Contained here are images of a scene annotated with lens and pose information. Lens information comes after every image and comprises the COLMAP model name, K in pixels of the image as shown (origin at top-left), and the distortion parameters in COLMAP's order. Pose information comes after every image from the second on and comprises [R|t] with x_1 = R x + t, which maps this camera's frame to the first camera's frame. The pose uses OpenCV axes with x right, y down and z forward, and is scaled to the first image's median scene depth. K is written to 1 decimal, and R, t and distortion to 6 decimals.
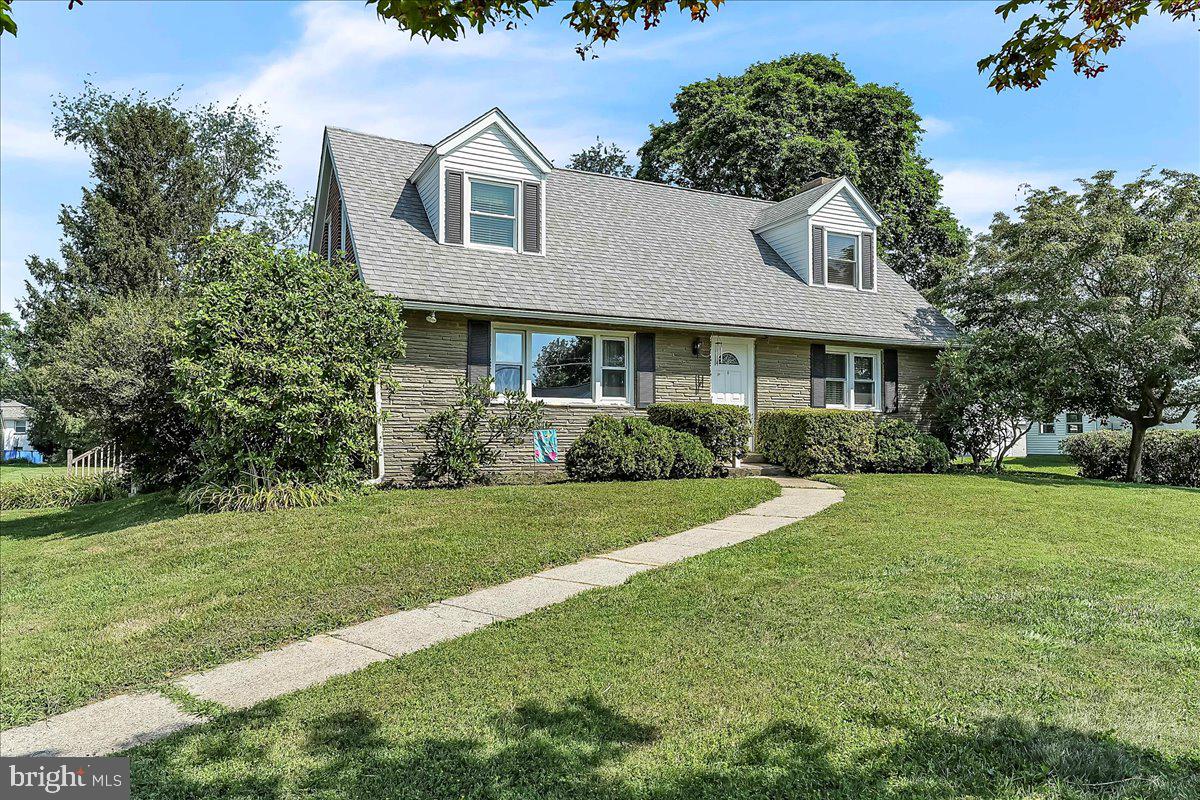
lens RADIAL K [[971.9, 0, 584.5], [0, 971.9, 396.2], [0, 0, 1]] dist [-0.001568, -0.068855]
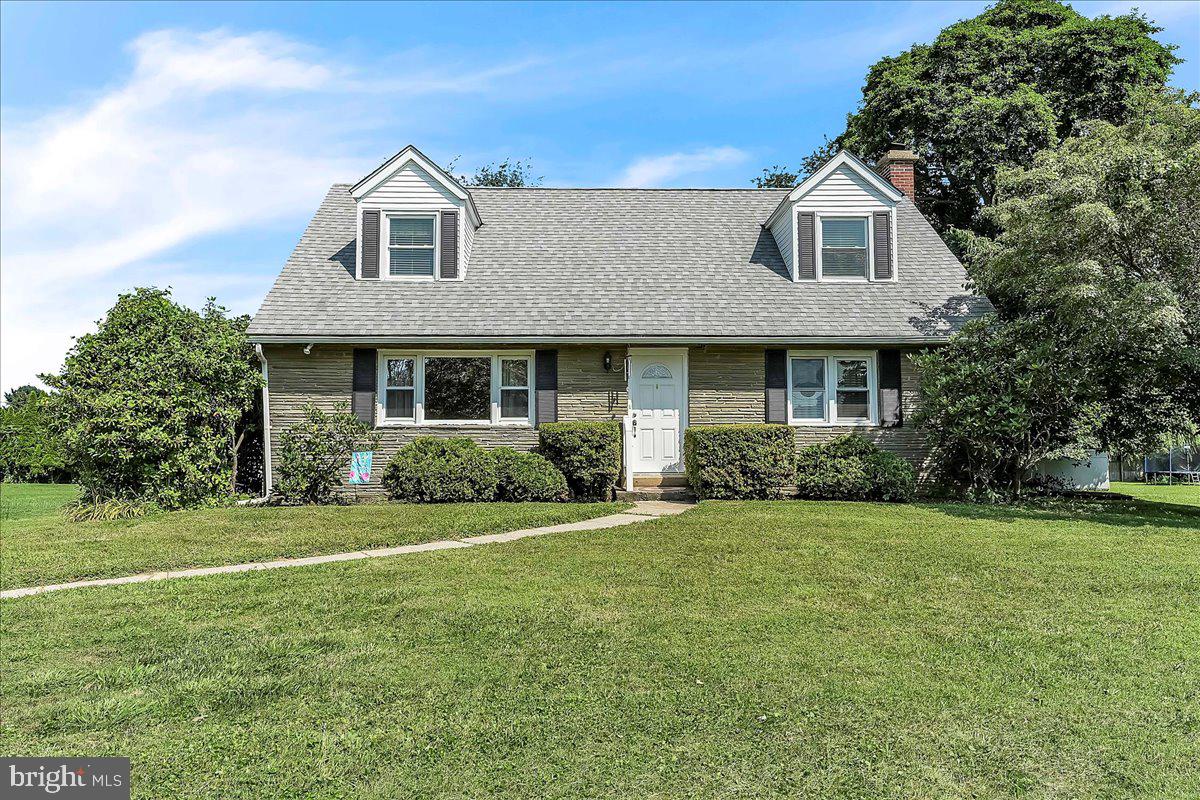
lens RADIAL K [[971.9, 0, 584.5], [0, 971.9, 396.2], [0, 0, 1]] dist [-0.001568, -0.068855]
pose [[0.869256, -0.036565, -0.493008, 0.567588], [0.026166, 0.999266, -0.027977, 0.008519], [0.493669, 0.011419, 0.869575, 0.178467]]
